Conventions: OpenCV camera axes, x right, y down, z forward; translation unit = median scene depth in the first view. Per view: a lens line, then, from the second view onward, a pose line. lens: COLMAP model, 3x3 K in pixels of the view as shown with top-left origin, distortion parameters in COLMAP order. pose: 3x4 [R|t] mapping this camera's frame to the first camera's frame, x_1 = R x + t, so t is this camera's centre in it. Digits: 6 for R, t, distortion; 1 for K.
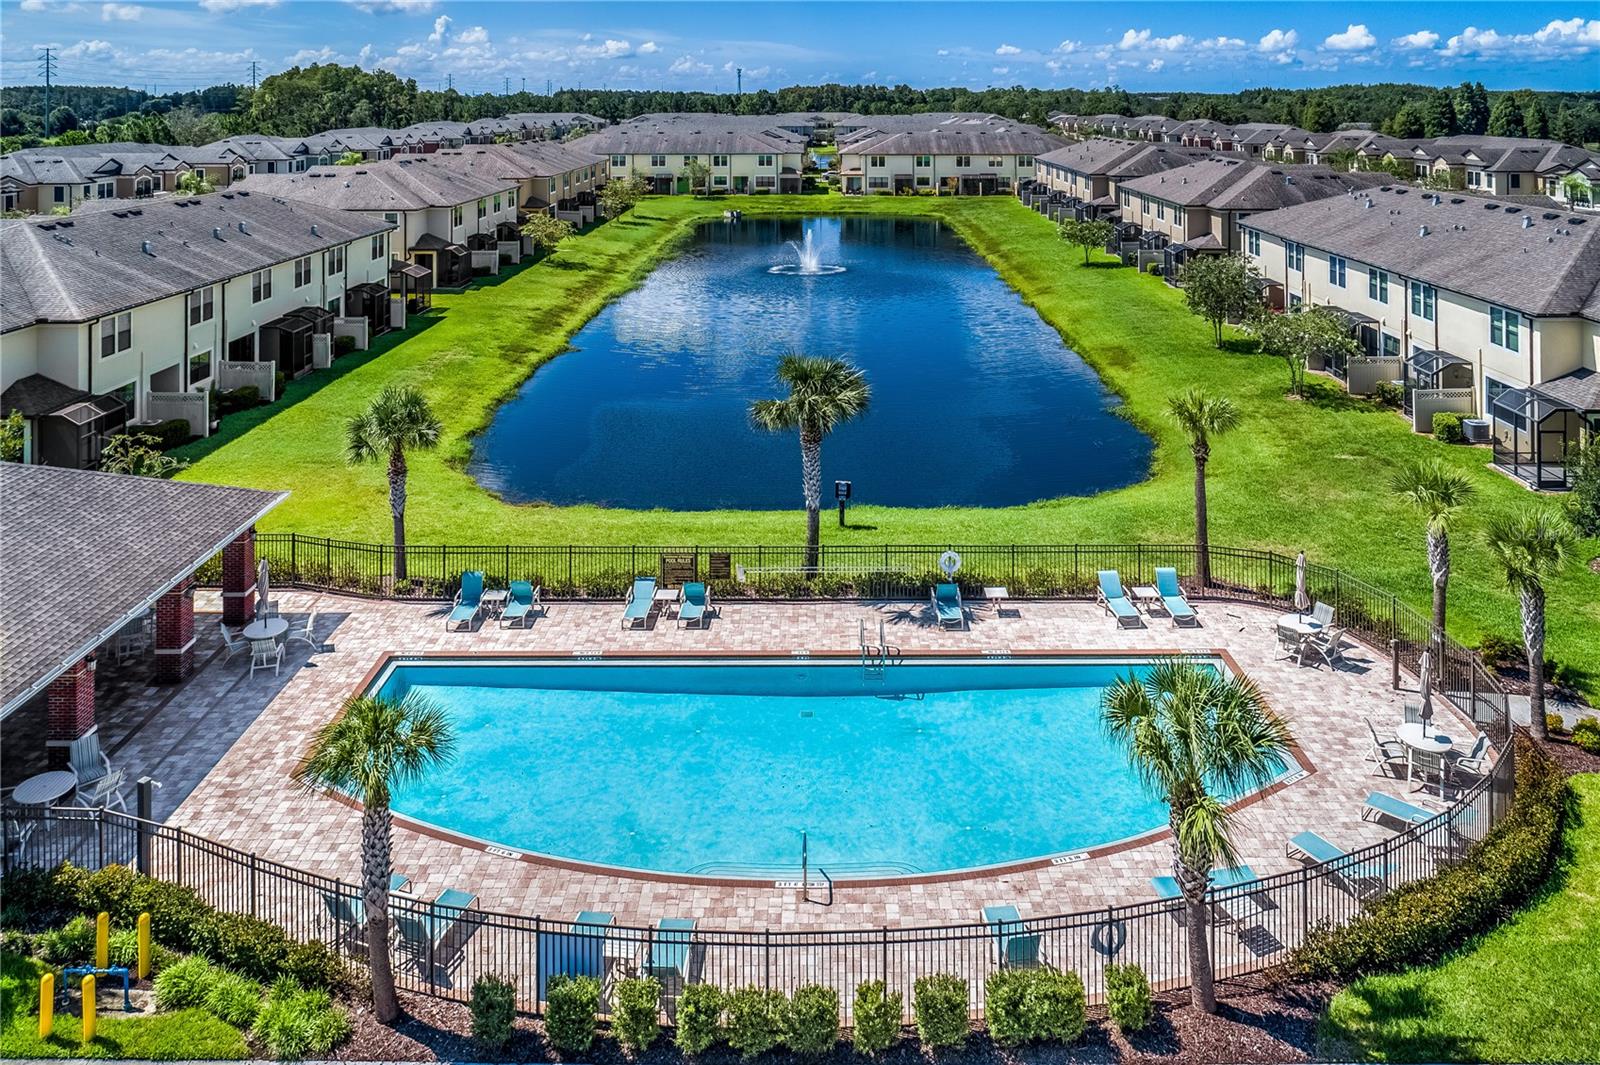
lens RADIAL K [[1106.4, 0, 800.0], [0, 1106.4, 532.5], [0, 0, 1]] dist [-0.002283, 0.000399]
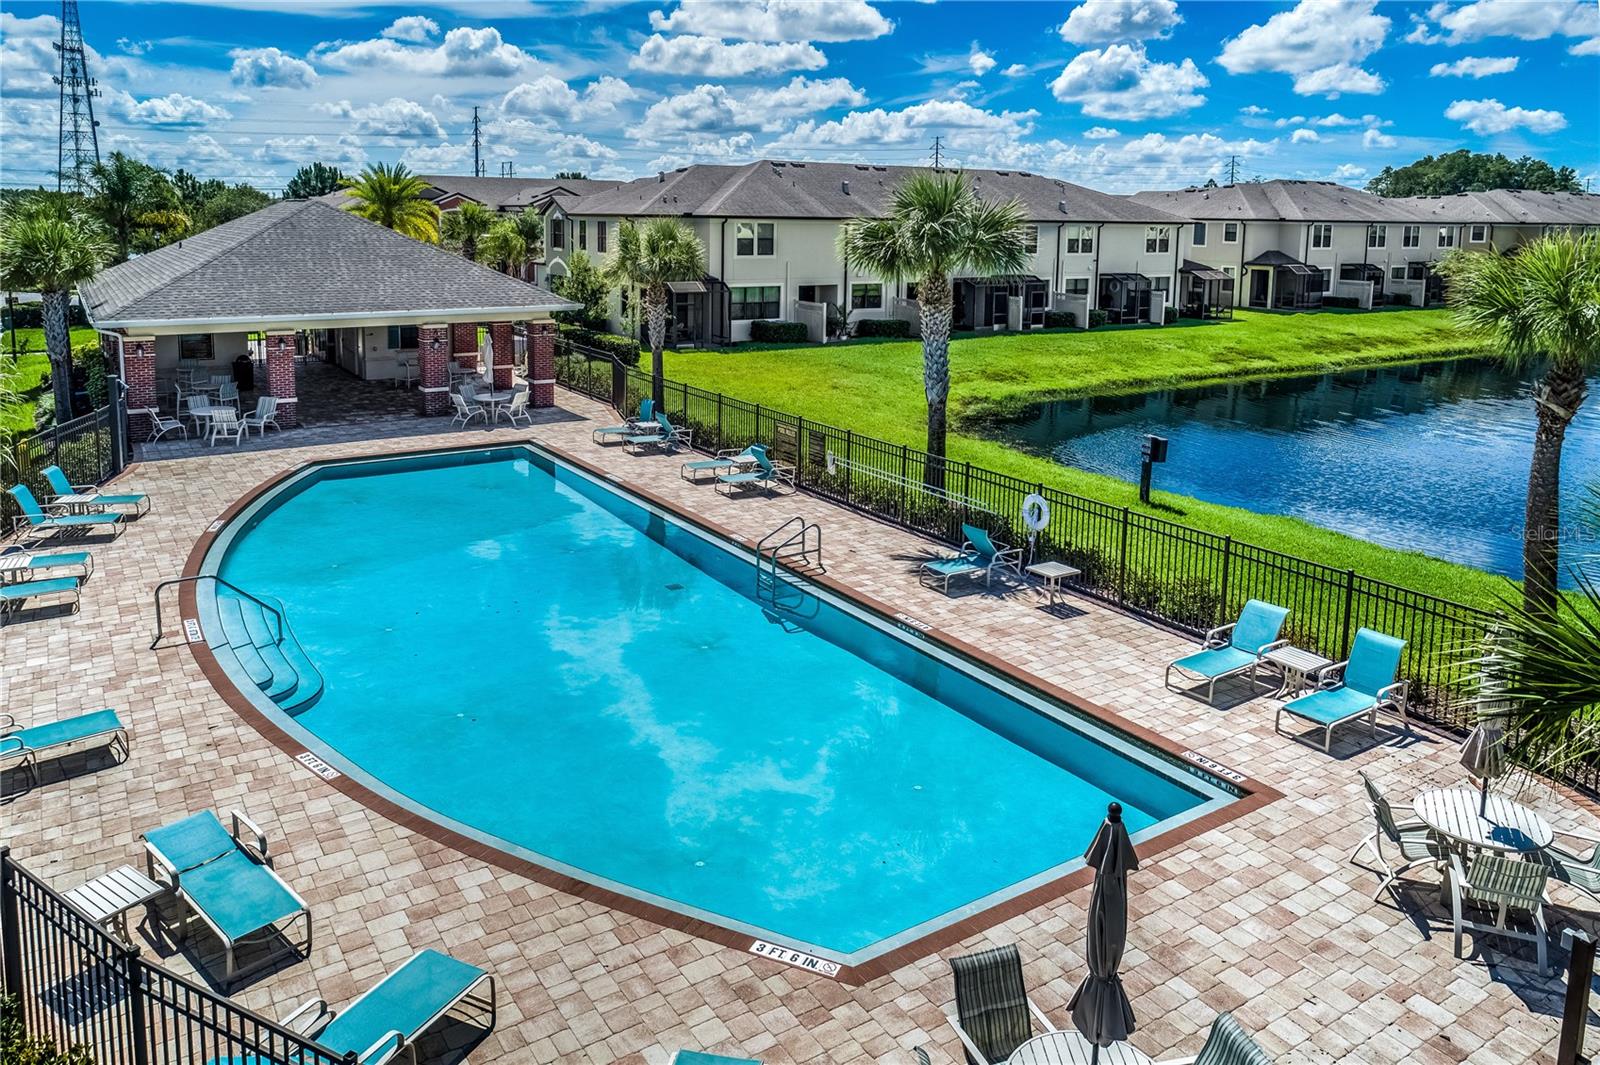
lens RADIAL K [[1105.1, 0, 794.1], [0, 1105.1, 375.2], [0, 0, 1]] dist [-0.006568, 0.001601]
pose [[0.547525, 0.124726, -0.827441, 0.362813], [-0.313935, 0.947220, -0.064952, 0.023622], [0.775668, 0.295326, 0.557783, 0.345109]]
